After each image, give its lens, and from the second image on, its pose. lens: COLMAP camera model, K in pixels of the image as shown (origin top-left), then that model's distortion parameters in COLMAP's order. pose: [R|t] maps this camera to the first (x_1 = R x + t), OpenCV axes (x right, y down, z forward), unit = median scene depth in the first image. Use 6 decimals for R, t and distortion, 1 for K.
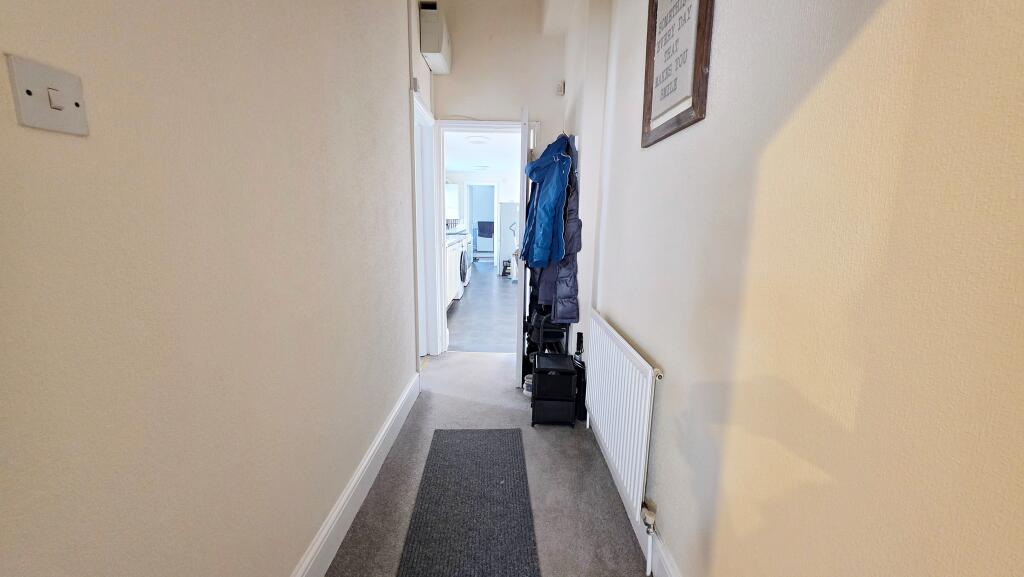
lens RADIAL K [[408.1, 0, 513.7], [0, 408.1, 289.3], [0, 0, 1]] dist [-0.000747, 0.000244]
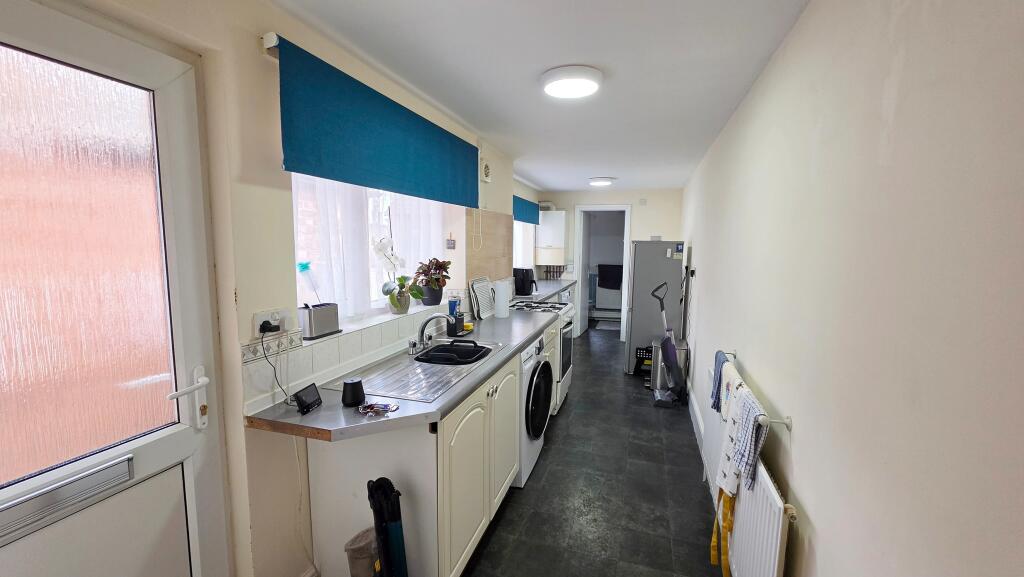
lens RADIAL K [[408.1, 0, 513.7], [0, 408.1, 289.3], [0, 0, 1]] dist [-0.000747, 0.000244]
pose [[0.951824, 0.031766, -0.304995, -0.015319], [-0.050750, 0.997222, -0.054519, -0.091995], [0.302416, 0.067371, 0.950792, 0.361105]]
